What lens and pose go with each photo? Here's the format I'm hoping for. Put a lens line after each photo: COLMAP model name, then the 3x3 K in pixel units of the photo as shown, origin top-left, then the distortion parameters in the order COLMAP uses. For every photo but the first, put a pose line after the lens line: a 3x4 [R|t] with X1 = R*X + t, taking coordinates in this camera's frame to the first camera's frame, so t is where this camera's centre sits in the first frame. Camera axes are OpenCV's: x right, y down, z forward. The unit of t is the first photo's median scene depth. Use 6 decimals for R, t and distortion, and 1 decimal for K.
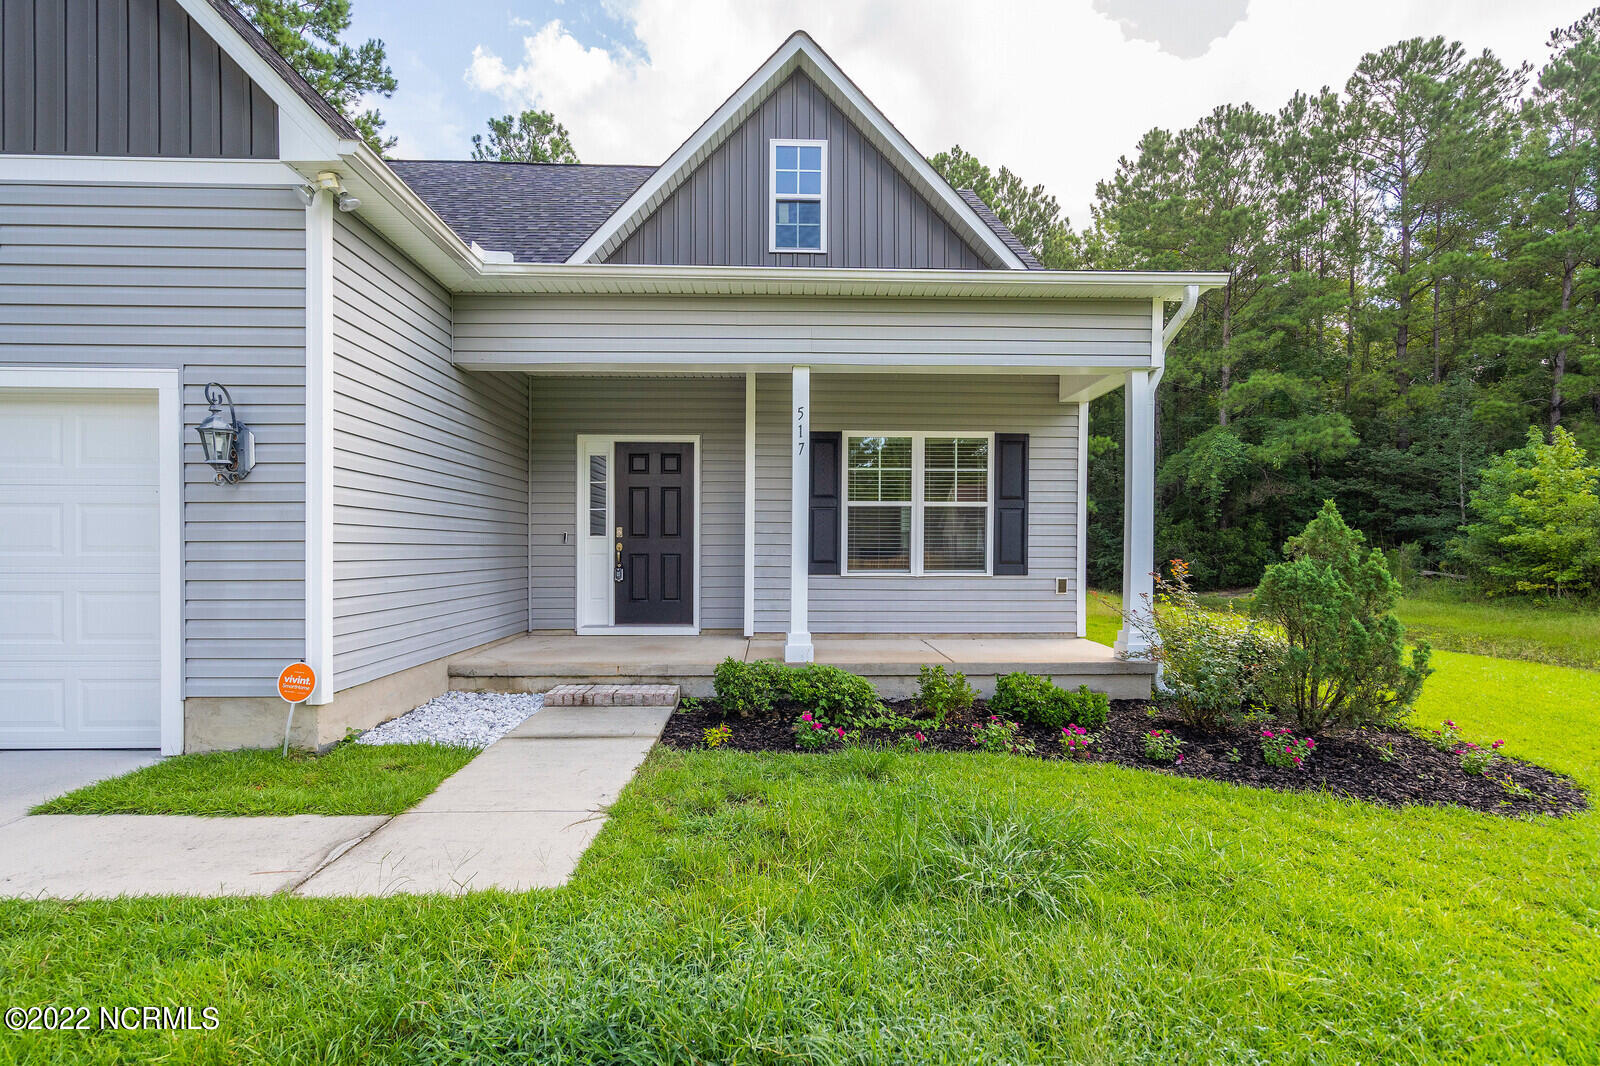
lens RADIAL K [[731.6, 0, 795.3], [0, 731.6, 541.3], [0, 0, 1]] dist [0.001061, -0.000905]
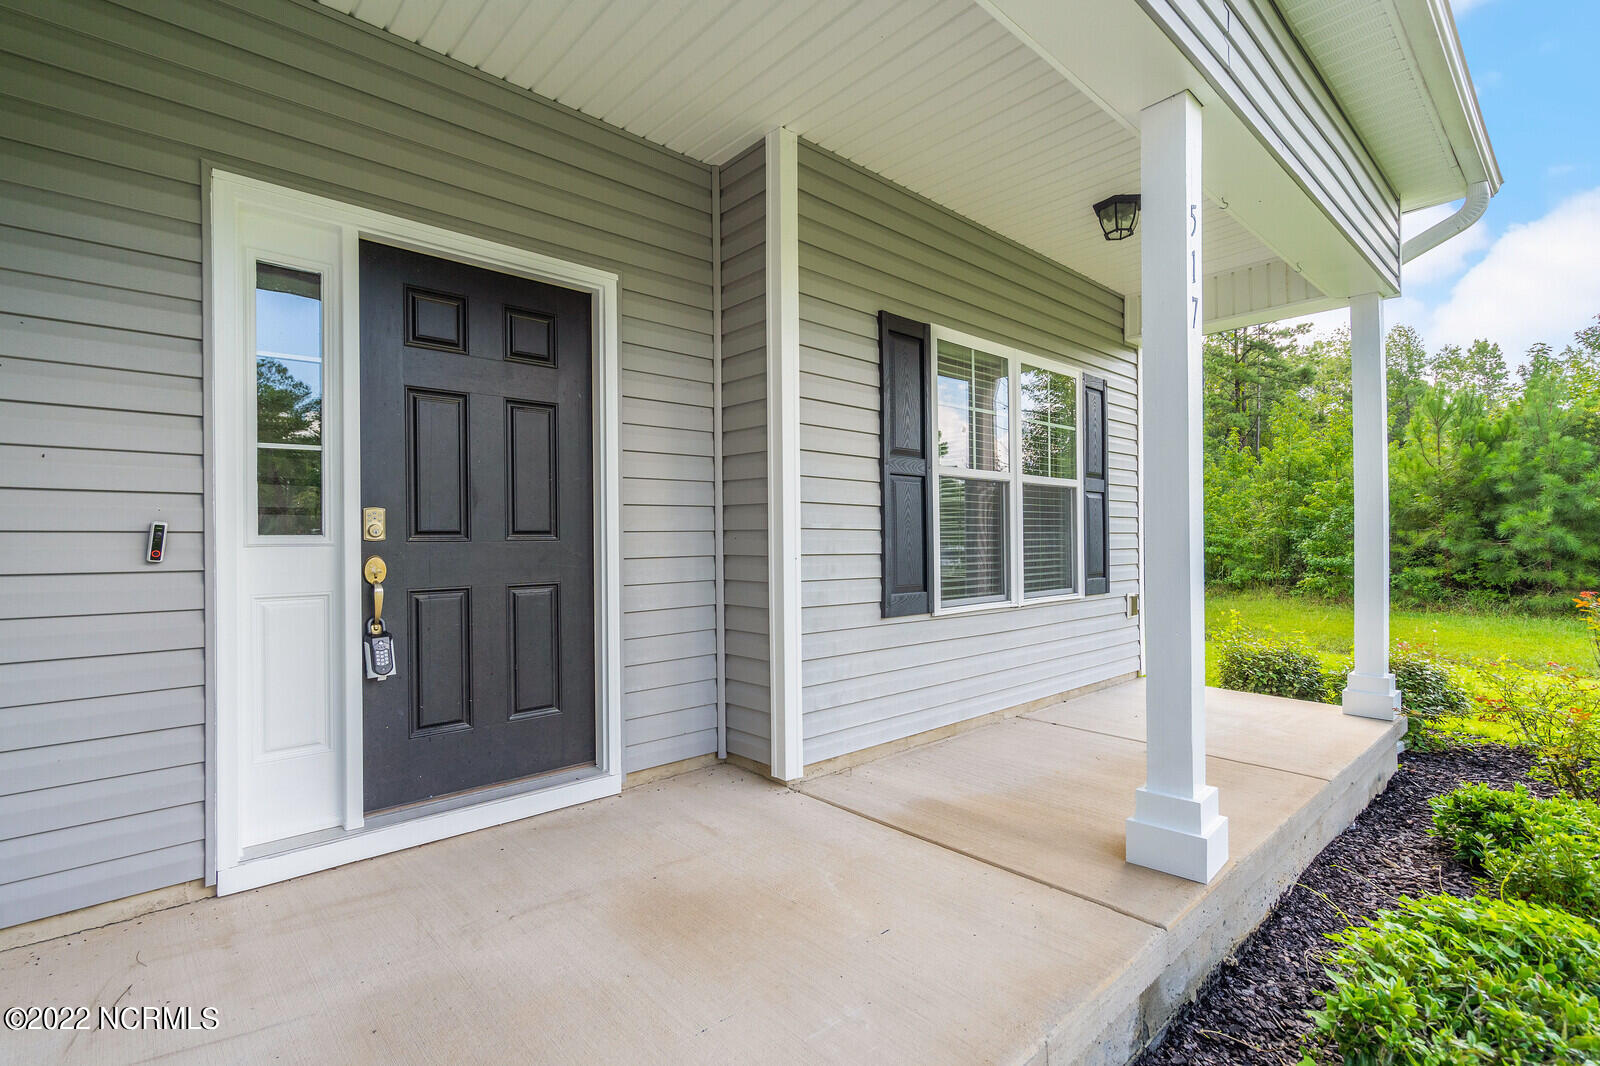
lens RADIAL K [[731.6, 0, 805.4], [0, 731.6, 528.0], [0, 0, 1]] dist [0.001061, -0.000905]
pose [[0.761863, 0.001905, 0.647735, -0.306489], [-0.004186, 0.999989, 0.001982, -0.011960], [-0.647725, -0.004221, 0.761863, 0.642289]]
